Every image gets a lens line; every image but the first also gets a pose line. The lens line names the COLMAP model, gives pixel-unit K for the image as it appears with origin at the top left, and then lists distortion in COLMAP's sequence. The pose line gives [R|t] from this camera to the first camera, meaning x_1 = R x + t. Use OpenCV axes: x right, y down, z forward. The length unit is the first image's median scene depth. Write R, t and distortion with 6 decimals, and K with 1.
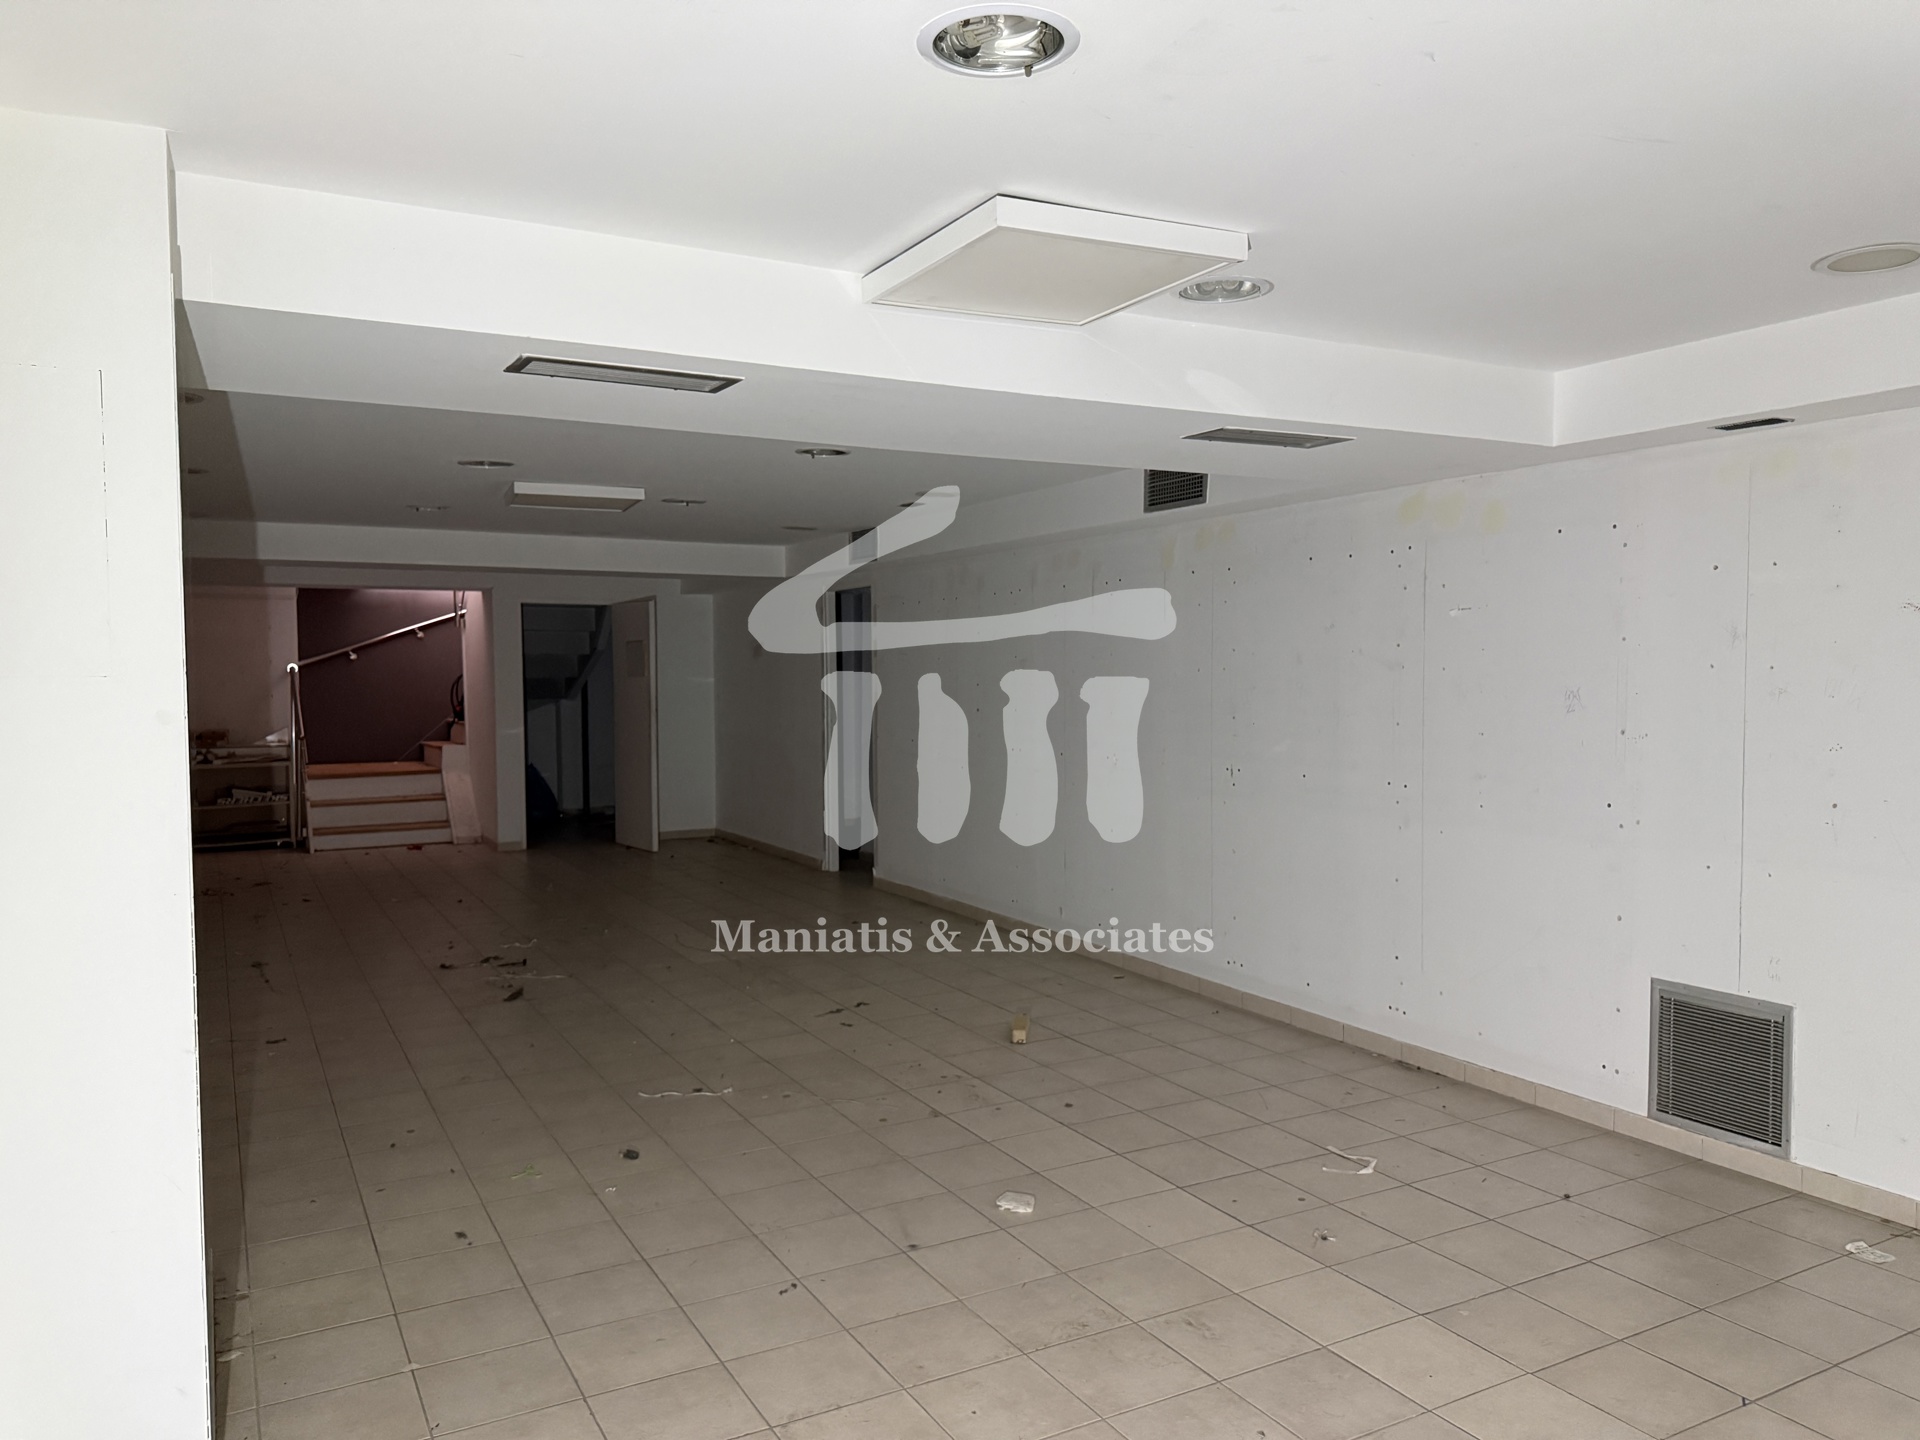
lens RADIAL K [[1354.9, 0, 957.6], [0, 1354.9, 724.5], [0, 0, 1]] dist [0.045487, -0.048755]
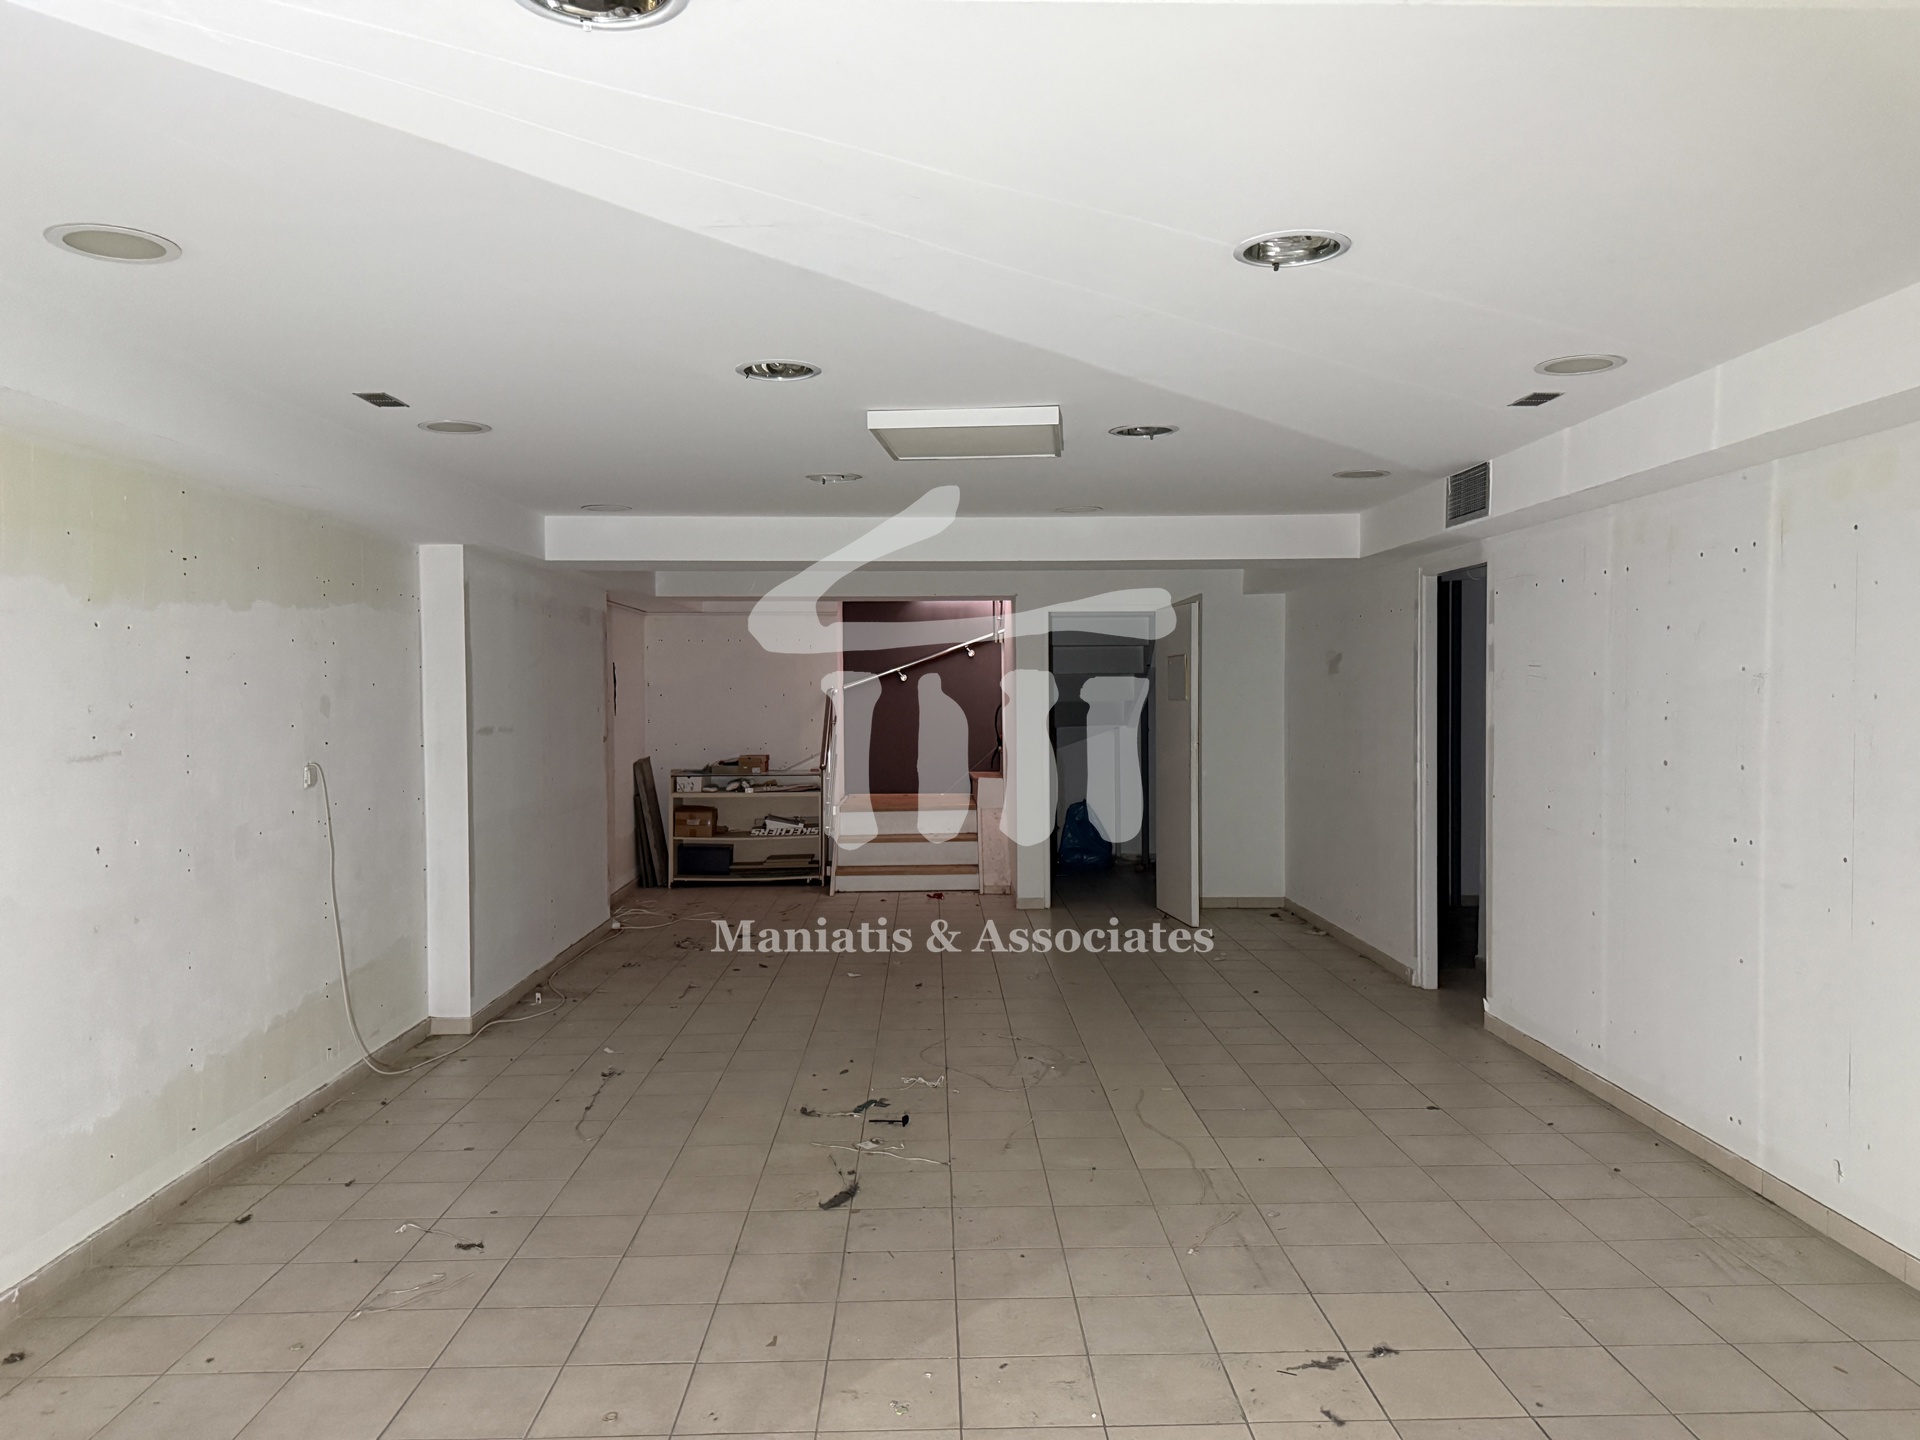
lens RADIAL K [[1331.3, 0, 972.8], [0, 1331.3, 712.0], [0, 0, 1]] dist [0.091416, -0.164880]
pose [[0.889069, 0.008009, -0.457703, 0.025676], [-0.019009, 0.999630, -0.019431, -0.025085], [0.457378, 0.025976, 0.888893, 0.582613]]
